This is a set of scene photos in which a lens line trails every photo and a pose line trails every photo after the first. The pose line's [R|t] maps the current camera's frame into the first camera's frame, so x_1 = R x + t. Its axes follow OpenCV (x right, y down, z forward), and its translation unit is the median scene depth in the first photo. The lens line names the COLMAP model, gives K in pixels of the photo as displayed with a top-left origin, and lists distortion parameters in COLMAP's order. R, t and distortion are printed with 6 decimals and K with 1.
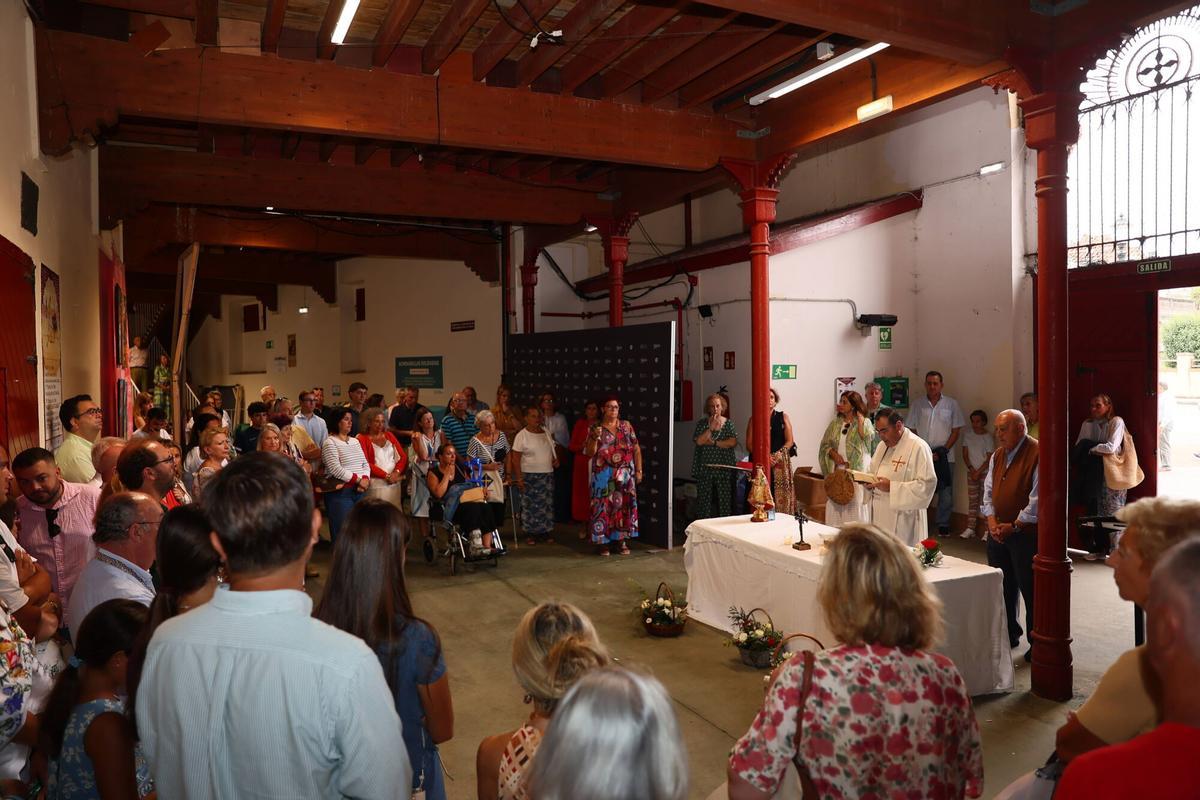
lens RADIAL K [[823.6, 0, 595.1], [0, 823.6, 396.7], [0, 0, 1]] dist [-0.103122, 0.084628]
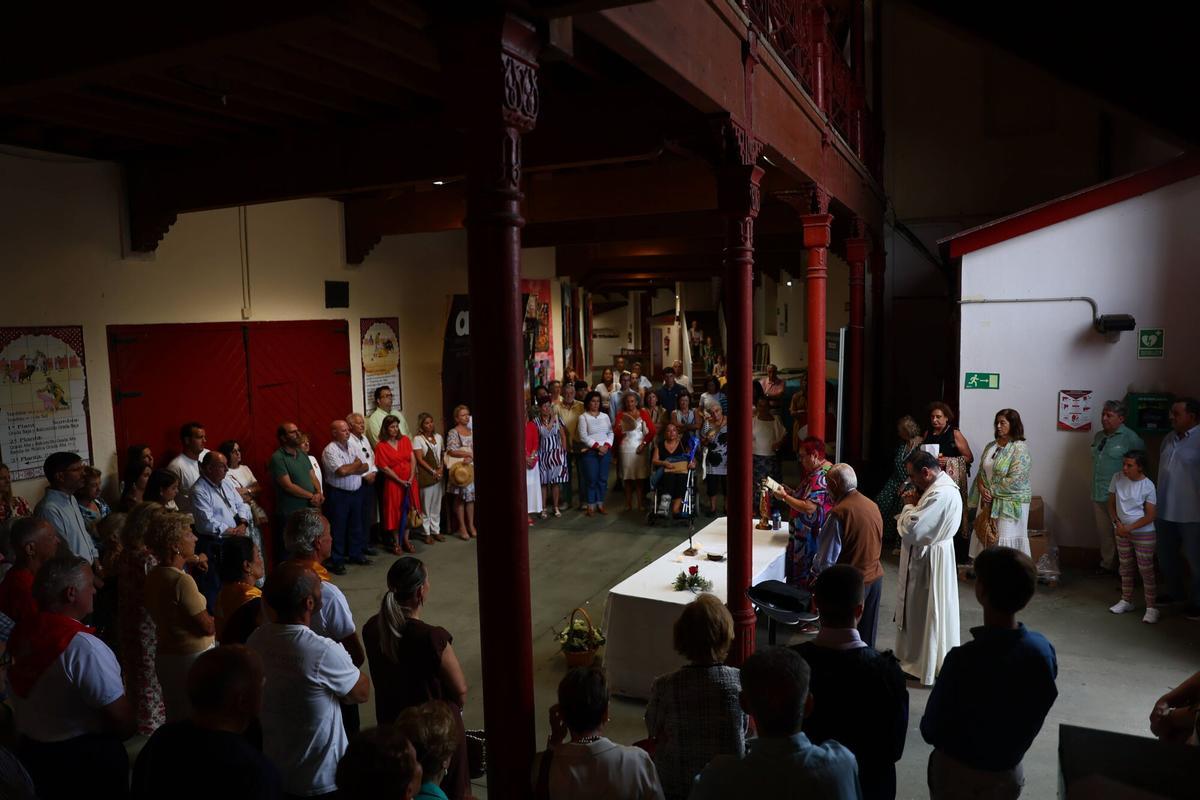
lens RADIAL K [[823.6, 0, 595.0], [0, 823.6, 399.6], [0, 0, 1]] dist [-0.103122, 0.084628]
pose [[0.638326, 0.080352, -0.765561, 0.732969], [-0.012255, 0.995472, 0.094265, -0.101036], [0.769668, -0.050790, 0.636421, 0.106408]]
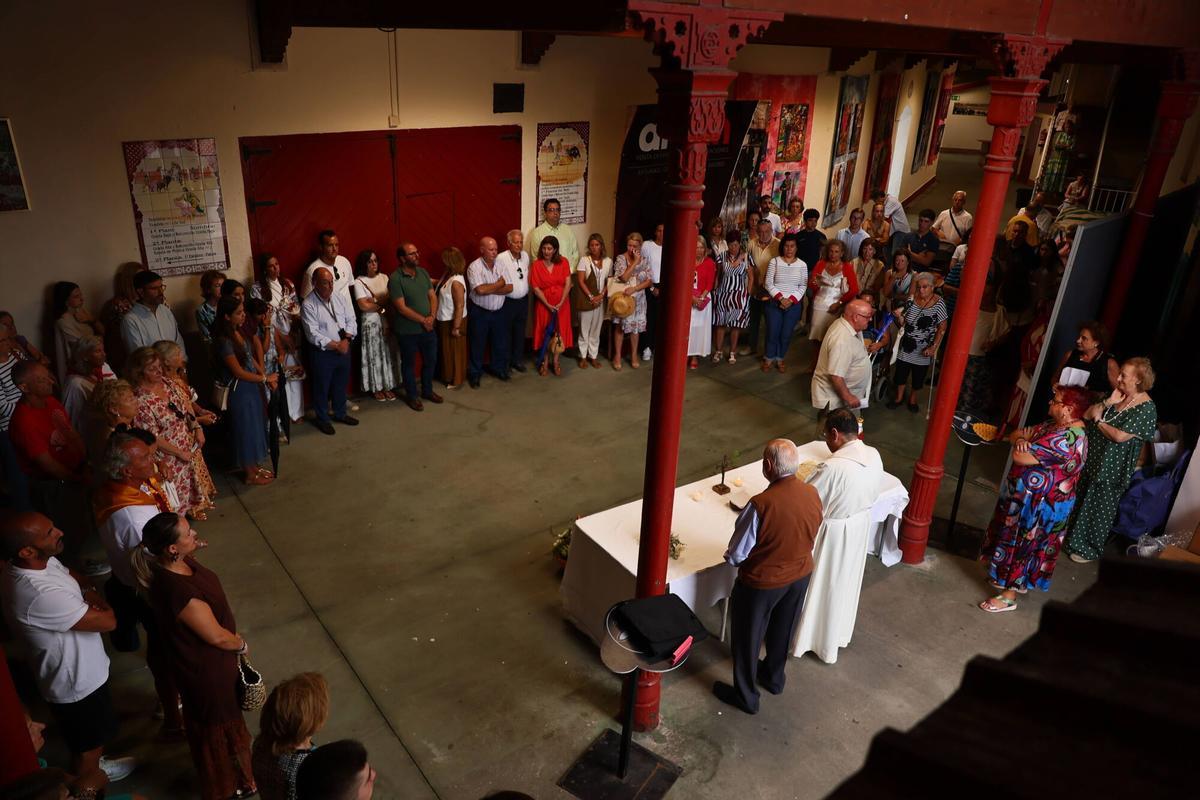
lens RADIAL K [[823.6, 0, 594.7], [0, 823.6, 397.9], [0, 0, 1]] dist [-0.103122, 0.084628]
pose [[0.208334, 0.418939, -0.883791, 0.749114], [-0.074948, 0.907800, 0.412652, -0.229589], [0.975182, -0.019731, 0.220524, 0.436026]]
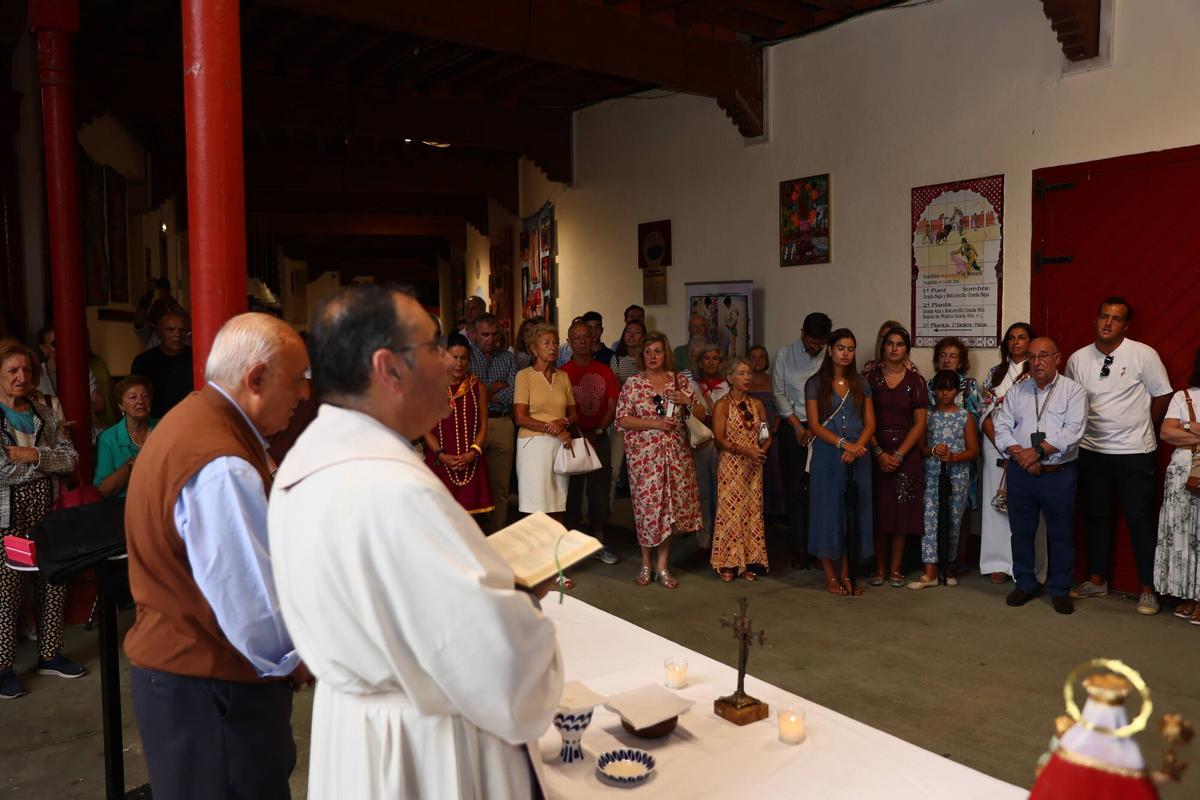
lens RADIAL K [[955.9, 0, 597.9], [0, 955.9, 387.3], [0, 0, 1]] dist [-0.015302, 0.029011]
pose [[-0.979174, 0.037572, -0.199514, 0.268309], [0.020420, 0.995969, 0.087341, 0.010166], [0.201991, 0.081448, -0.975995, 0.966984]]
